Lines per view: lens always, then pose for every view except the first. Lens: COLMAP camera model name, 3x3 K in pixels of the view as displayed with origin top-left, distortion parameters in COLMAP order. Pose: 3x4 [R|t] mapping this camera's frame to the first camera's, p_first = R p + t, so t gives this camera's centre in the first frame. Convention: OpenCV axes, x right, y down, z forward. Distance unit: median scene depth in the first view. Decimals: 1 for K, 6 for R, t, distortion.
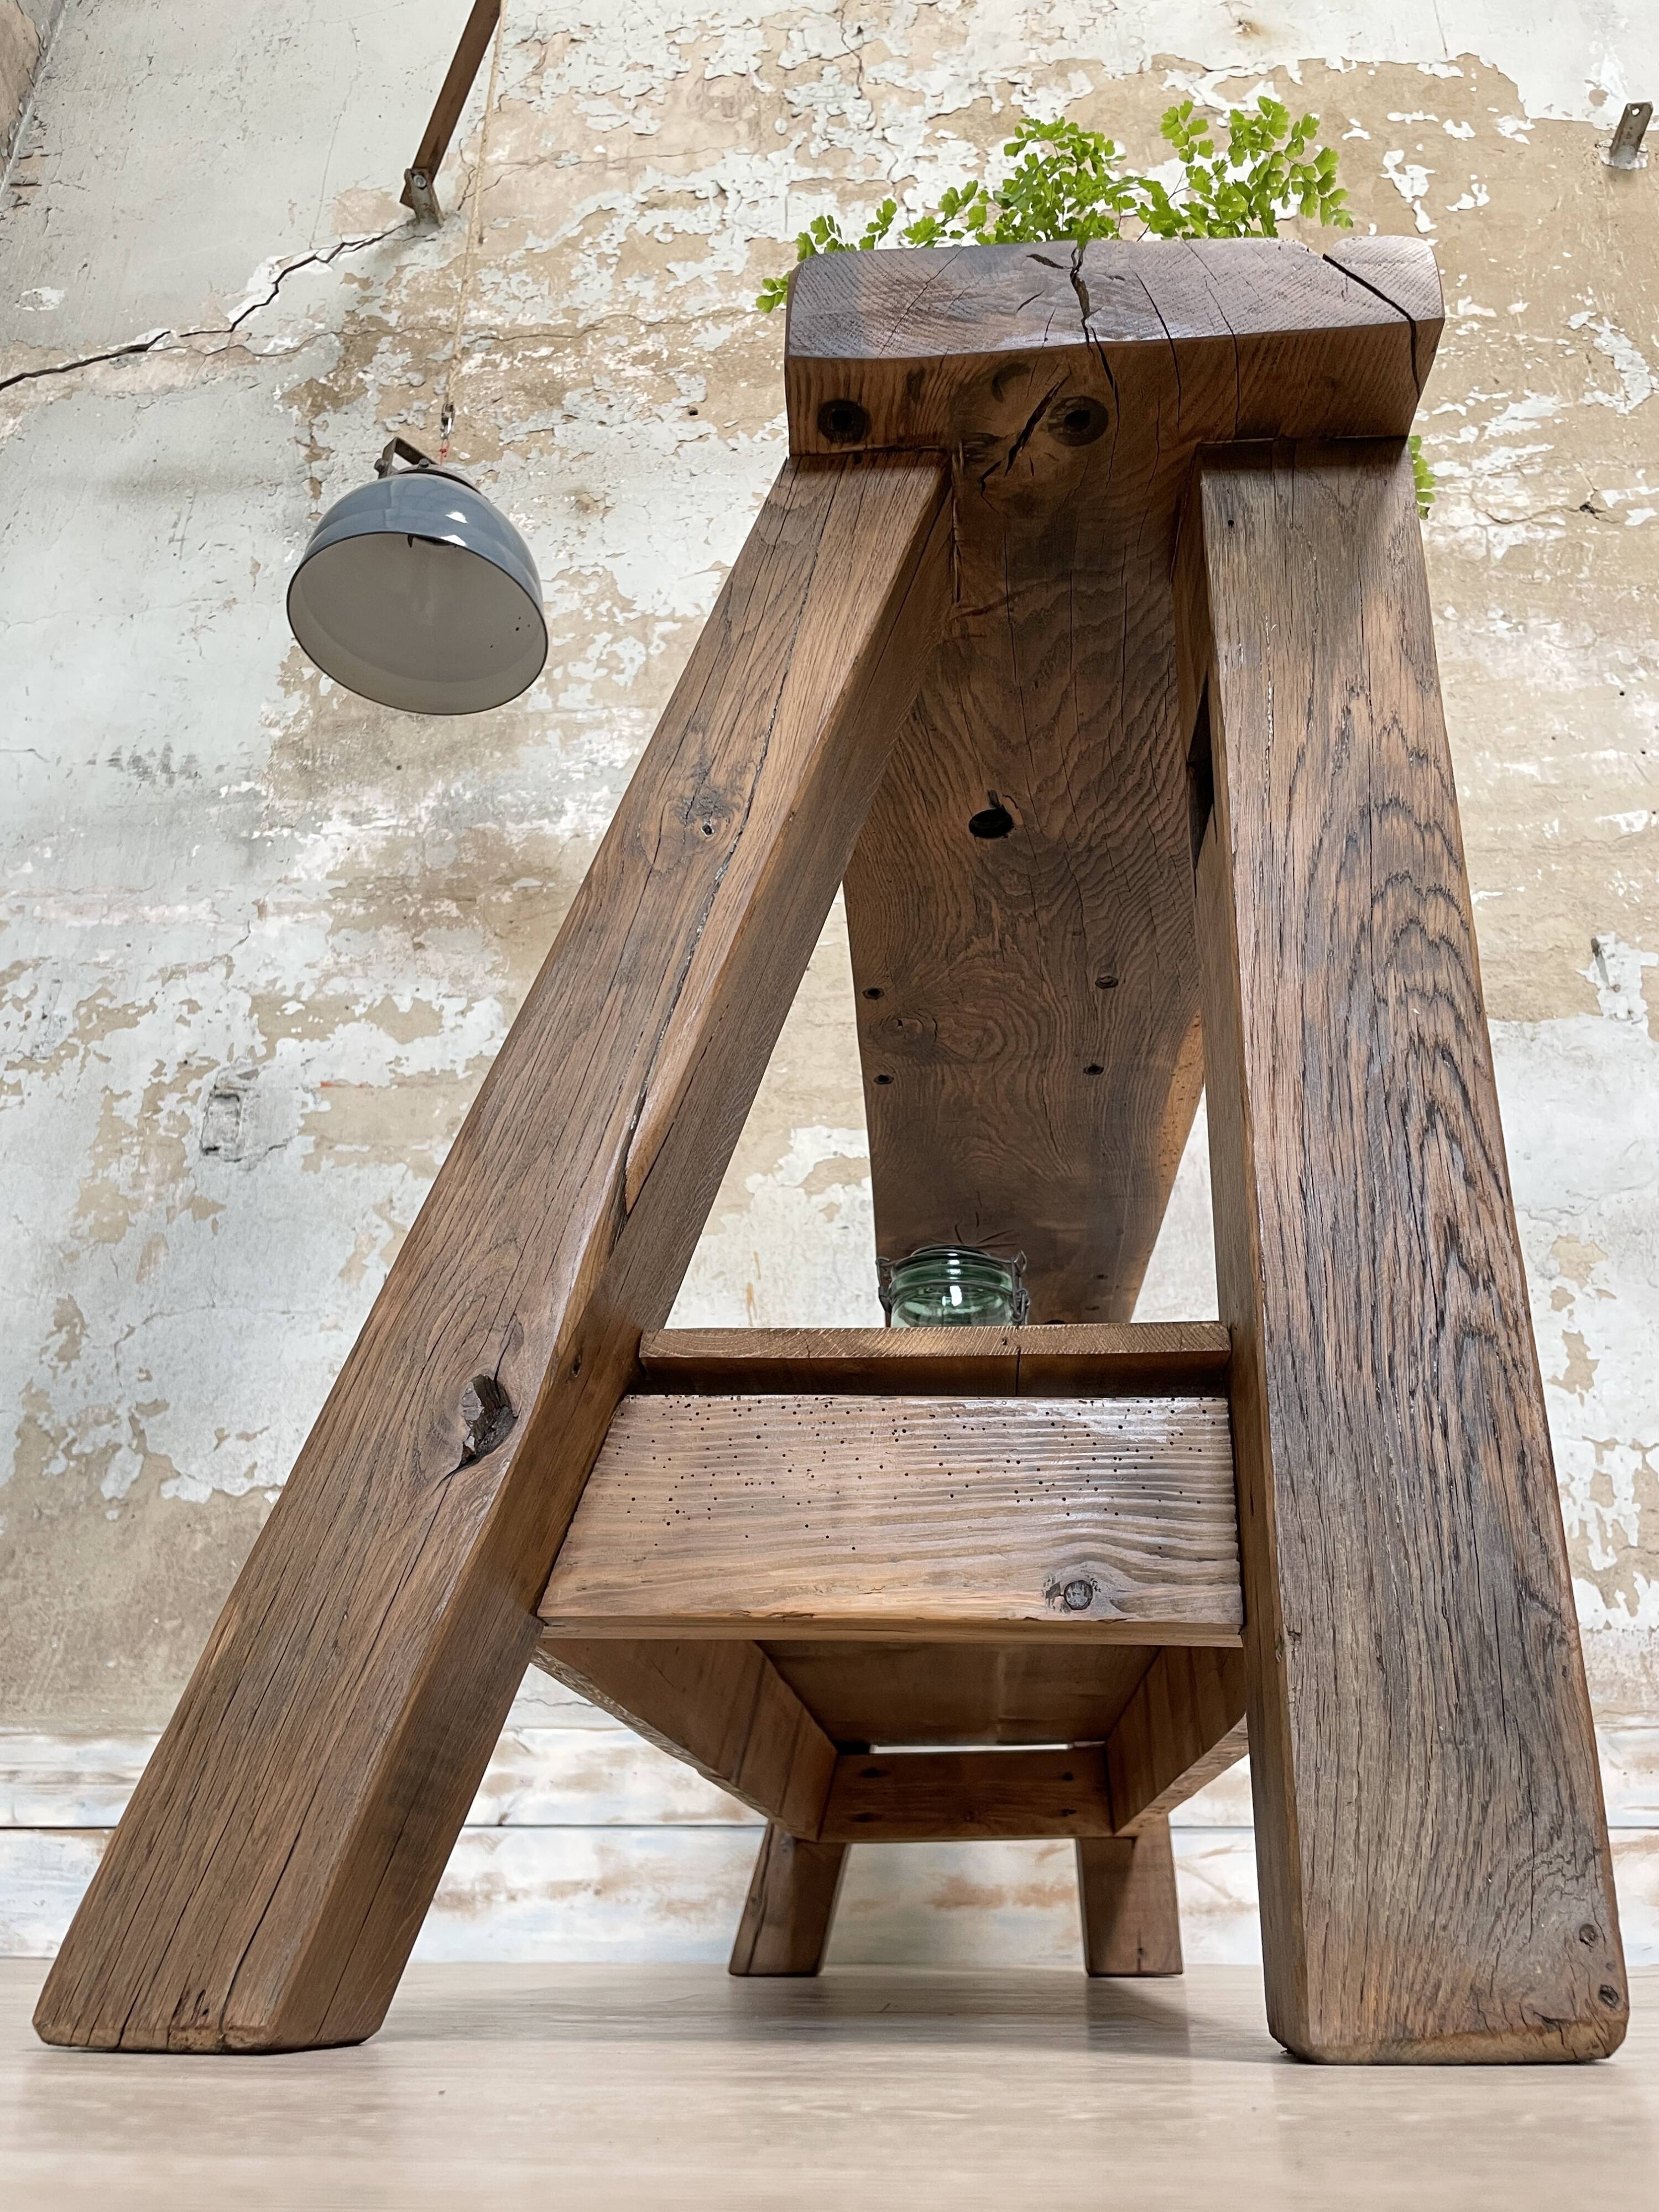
lens RADIAL K [[1654.9, 0, 828.0], [0, 1654.9, 1105.5], [0, 0, 1]] dist [0.087899, -0.115543]
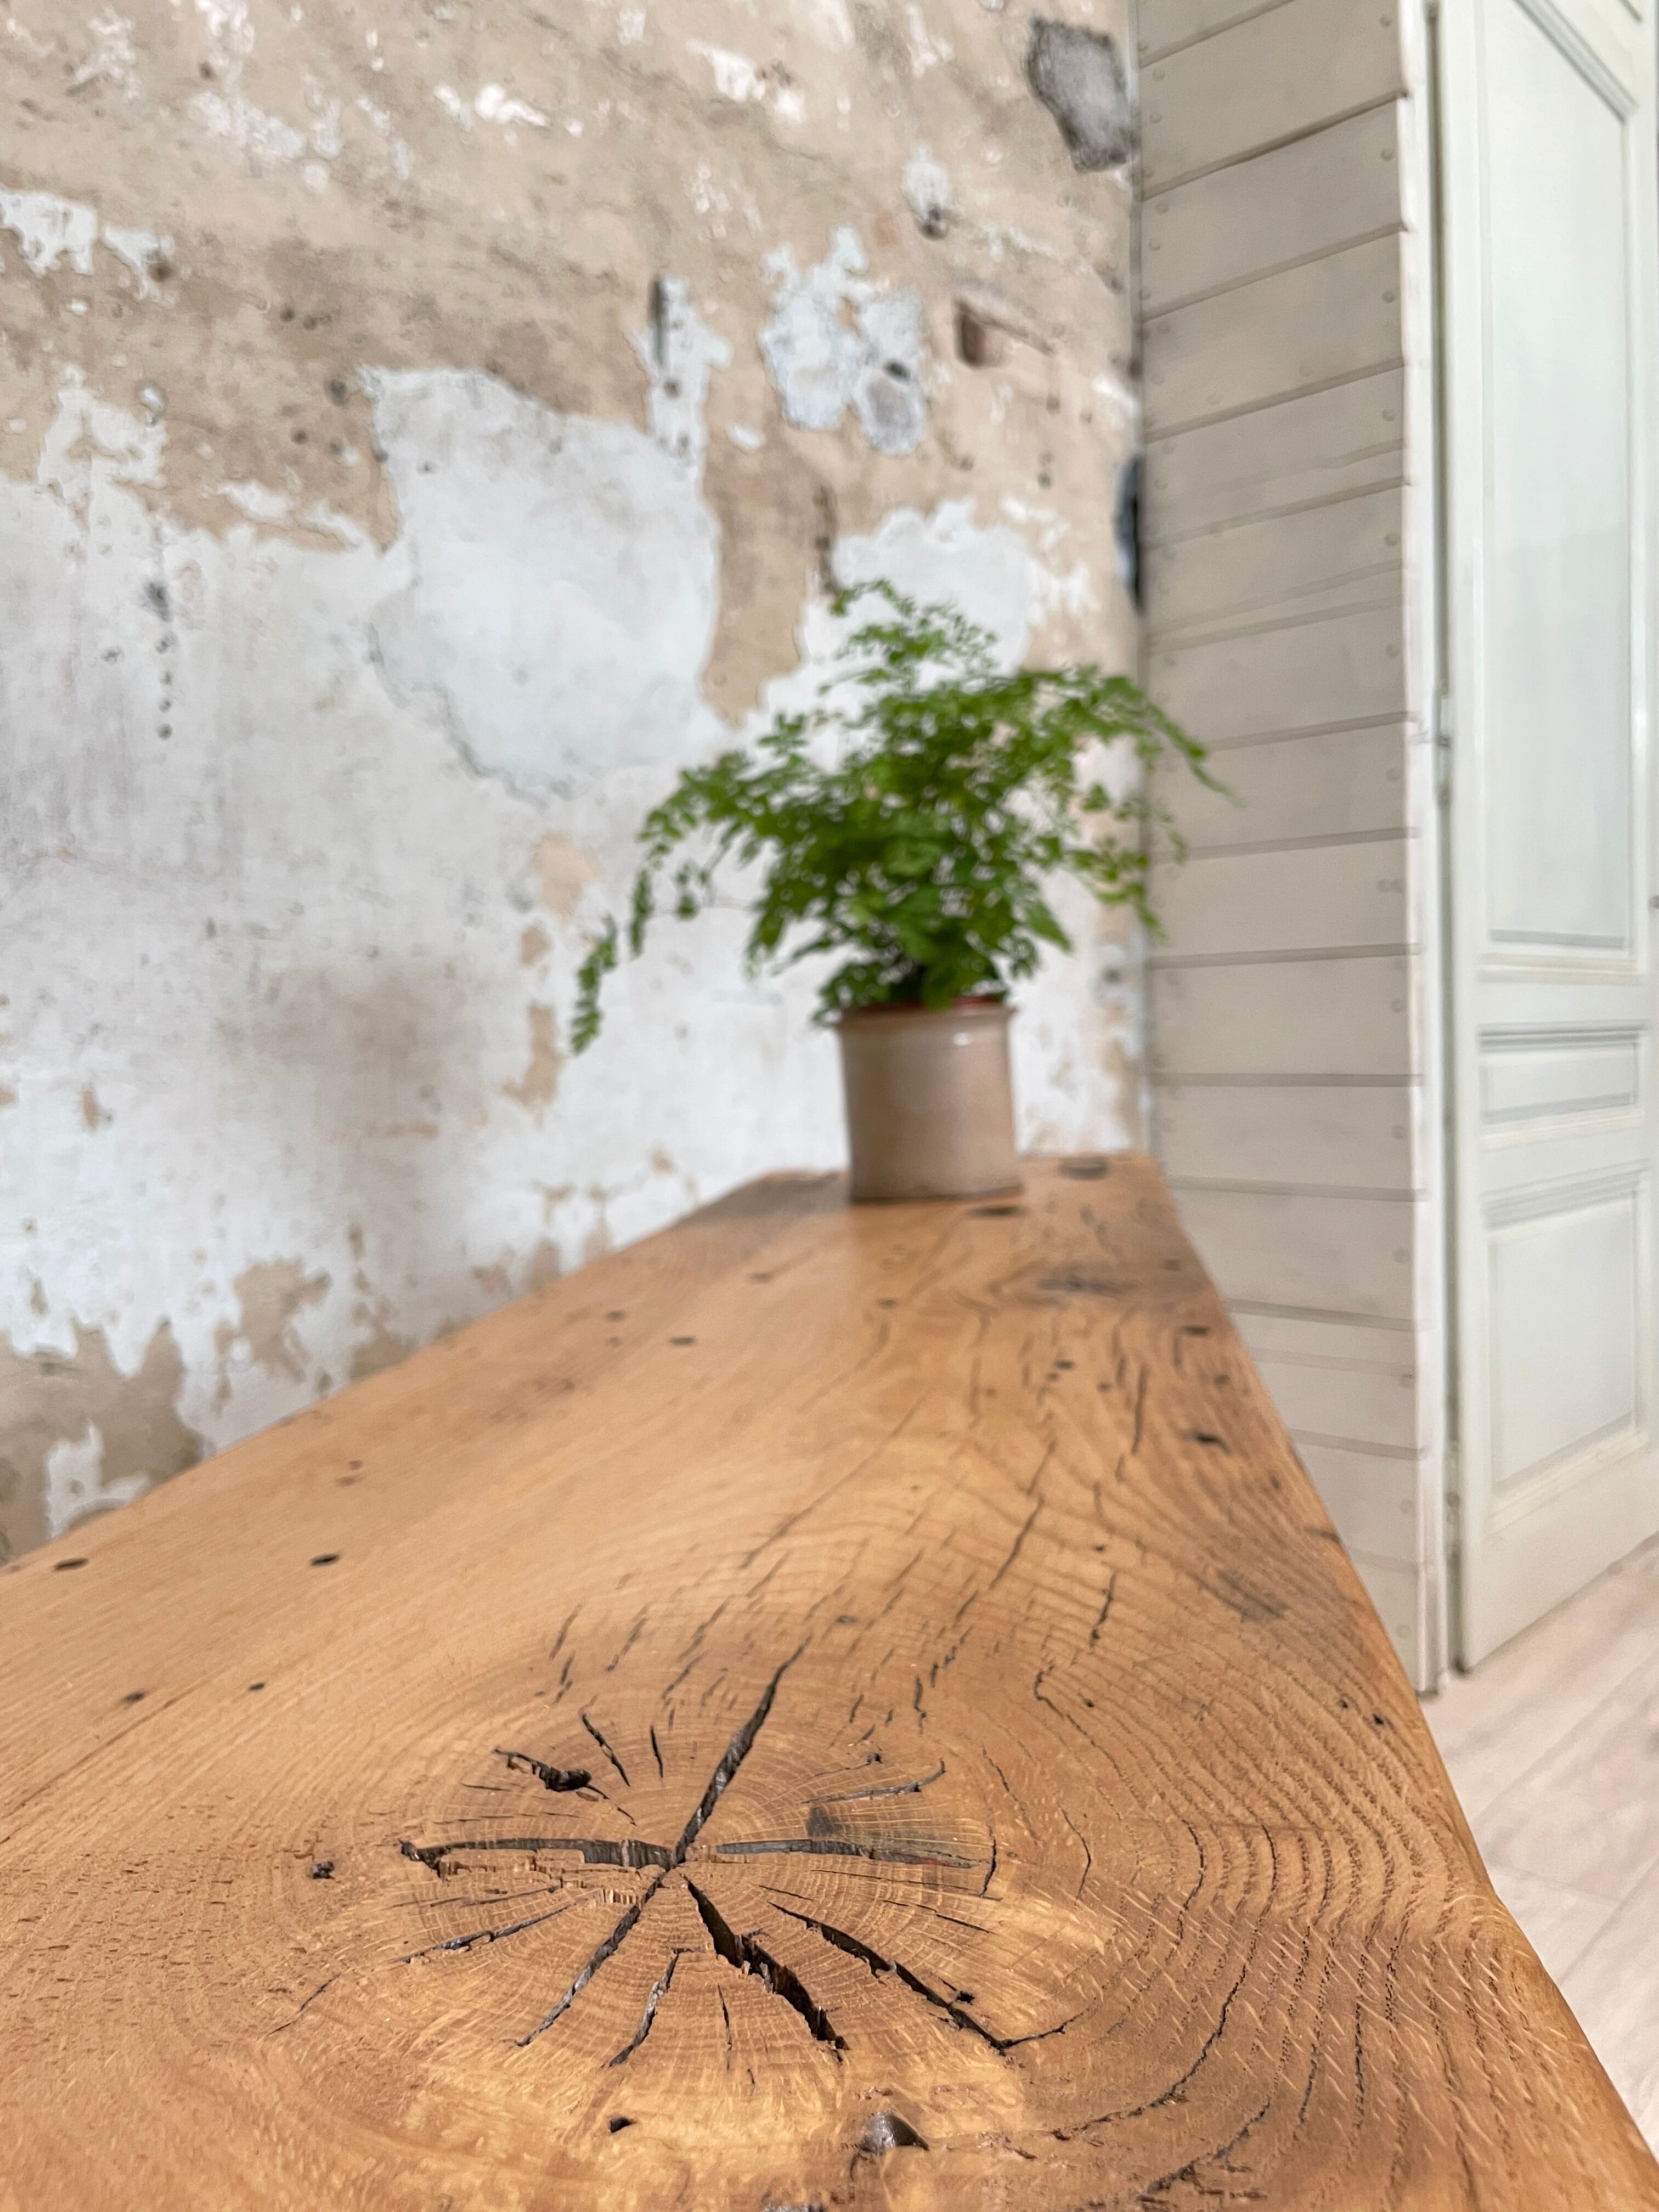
lens RADIAL K [[1712.3, 0, 819.7], [0, 1712.3, 1088.7], [0, 0, 1]] dist [0.080912, -0.130029]
pose [[0.609559, -0.036208, 0.791913, 0.015224], [-0.334764, 0.893759, 0.298543, -0.045044], [-0.718589, -0.447084, 0.532678, 0.491628]]
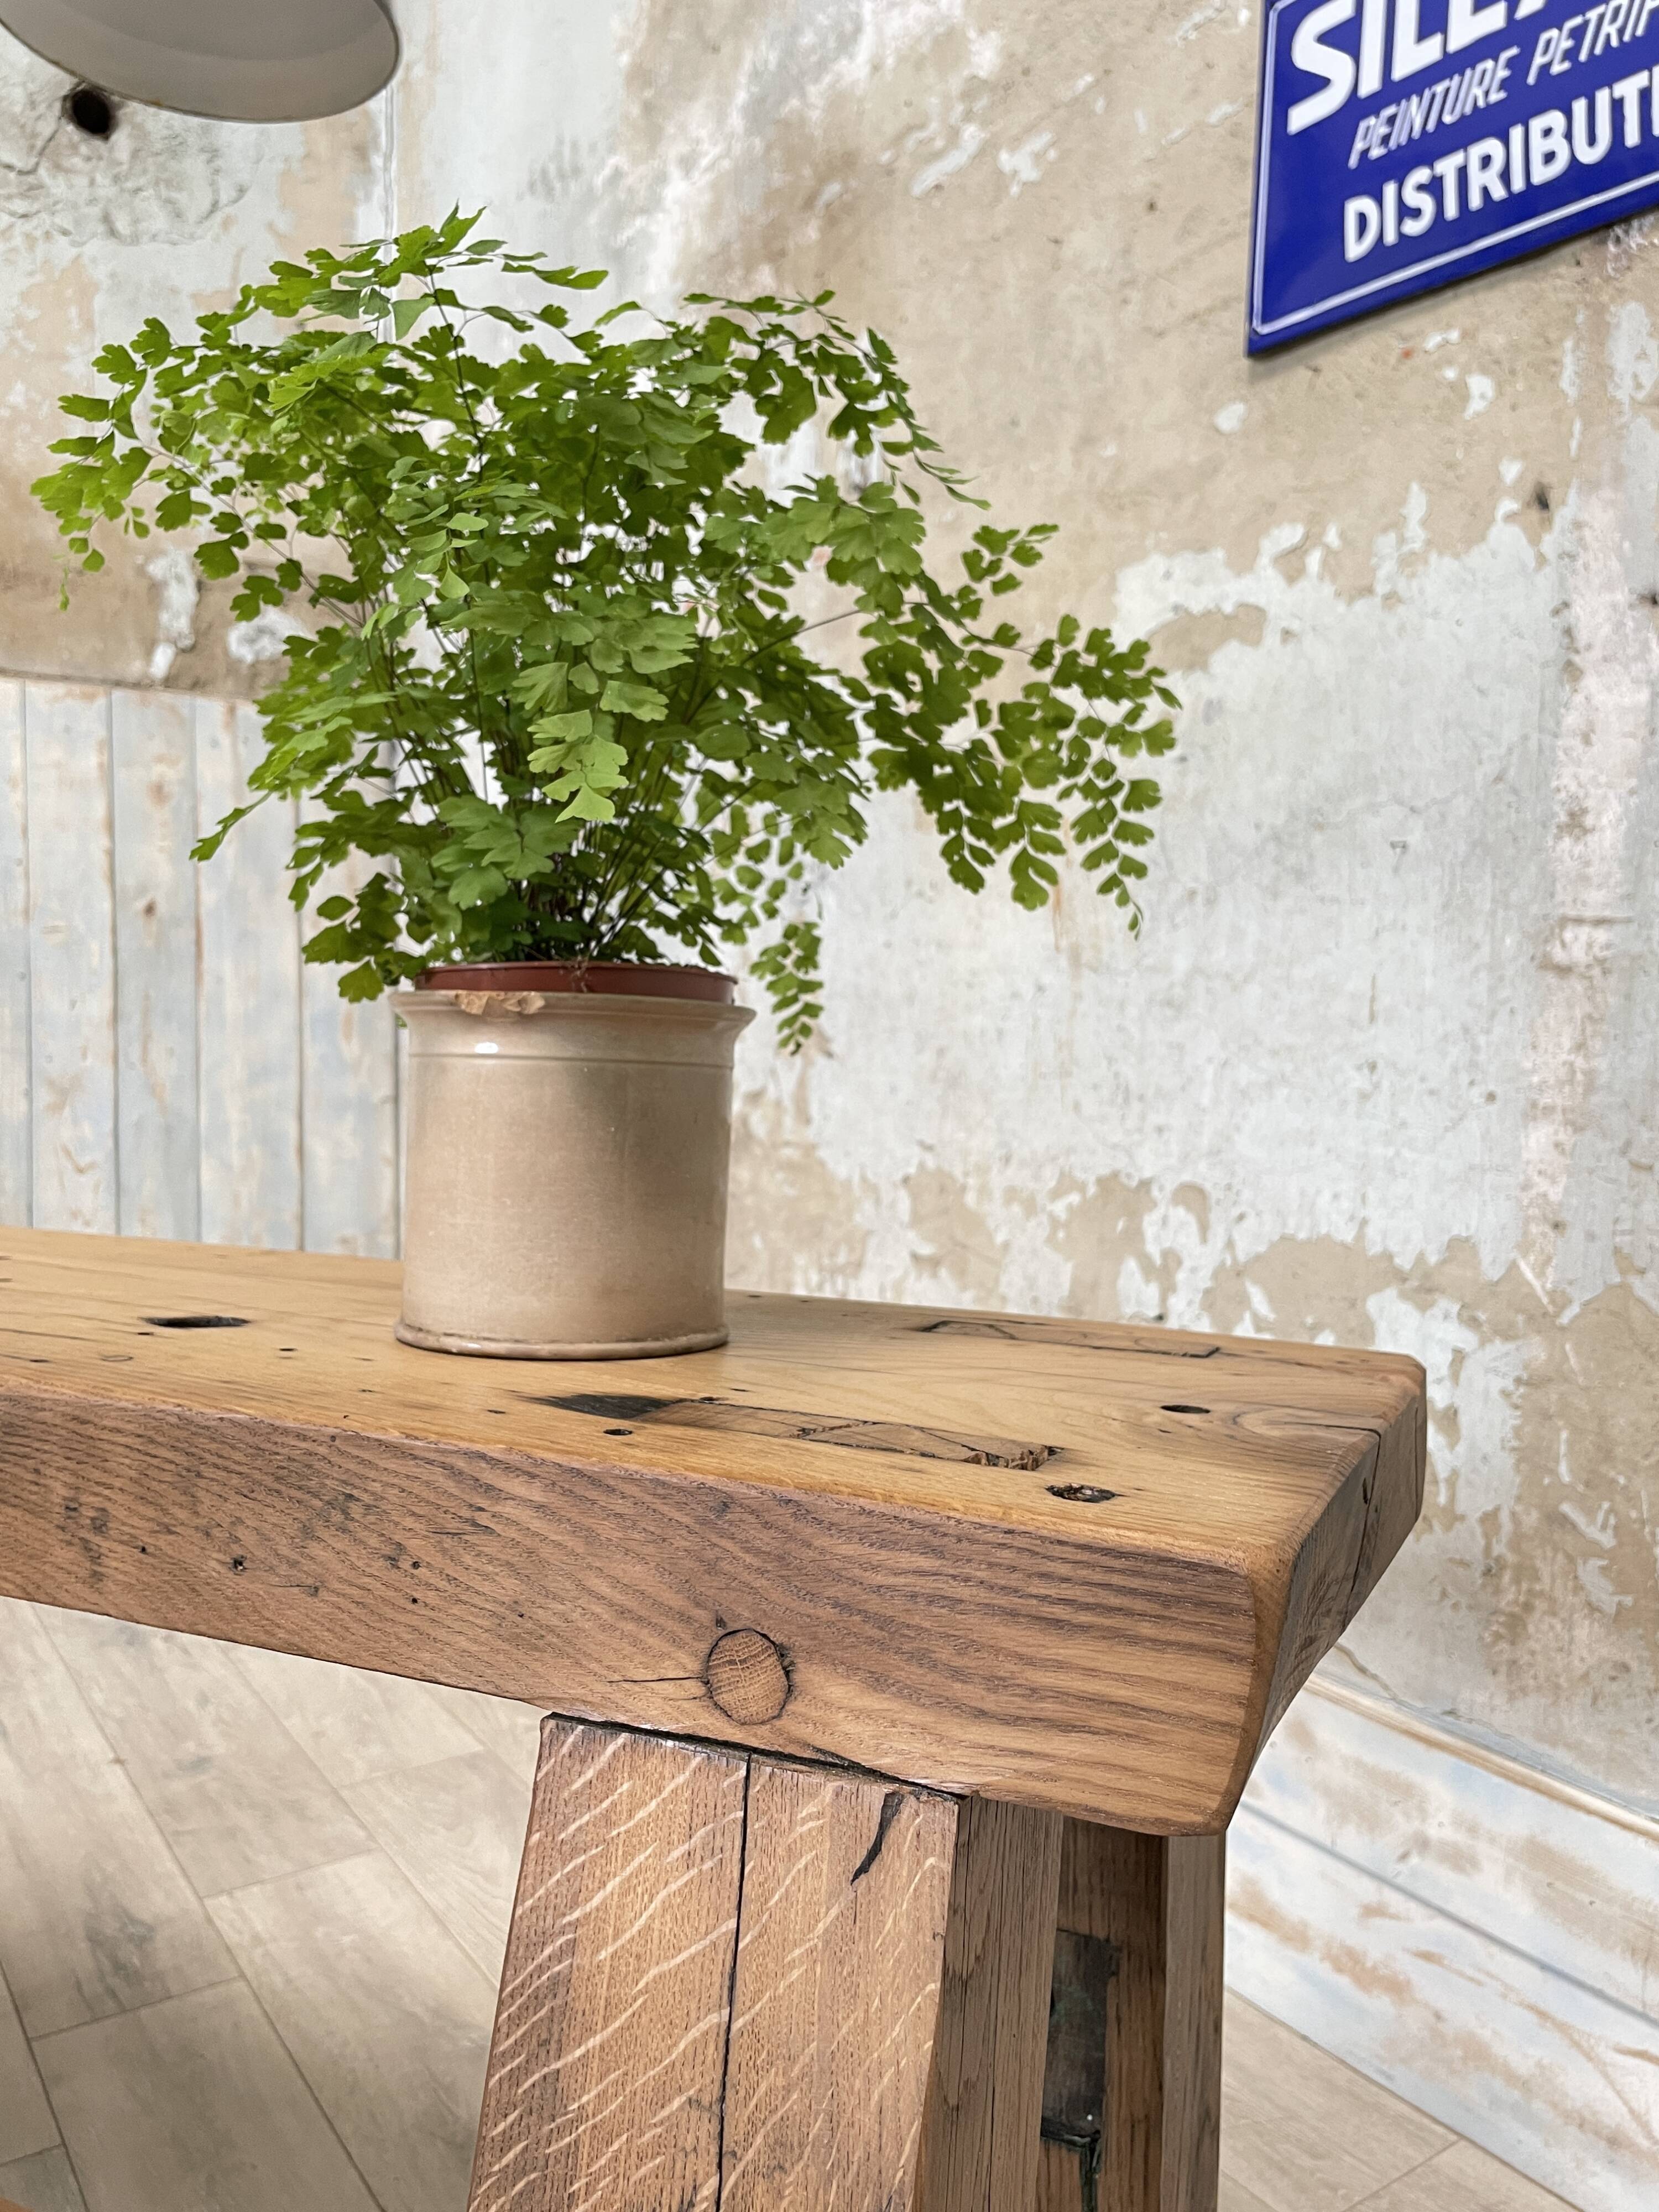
lens RADIAL K [[1698.0, 0, 829.6], [0, 1698.0, 1097.6], [0, 0, 1]] dist [0.074867, -0.107559]
pose [[0.613248, 0.058095, -0.787751, 0.344950], [0.333815, 0.884797, 0.325119, -0.043572], [0.715888, -0.462342, 0.523207, 0.506275]]
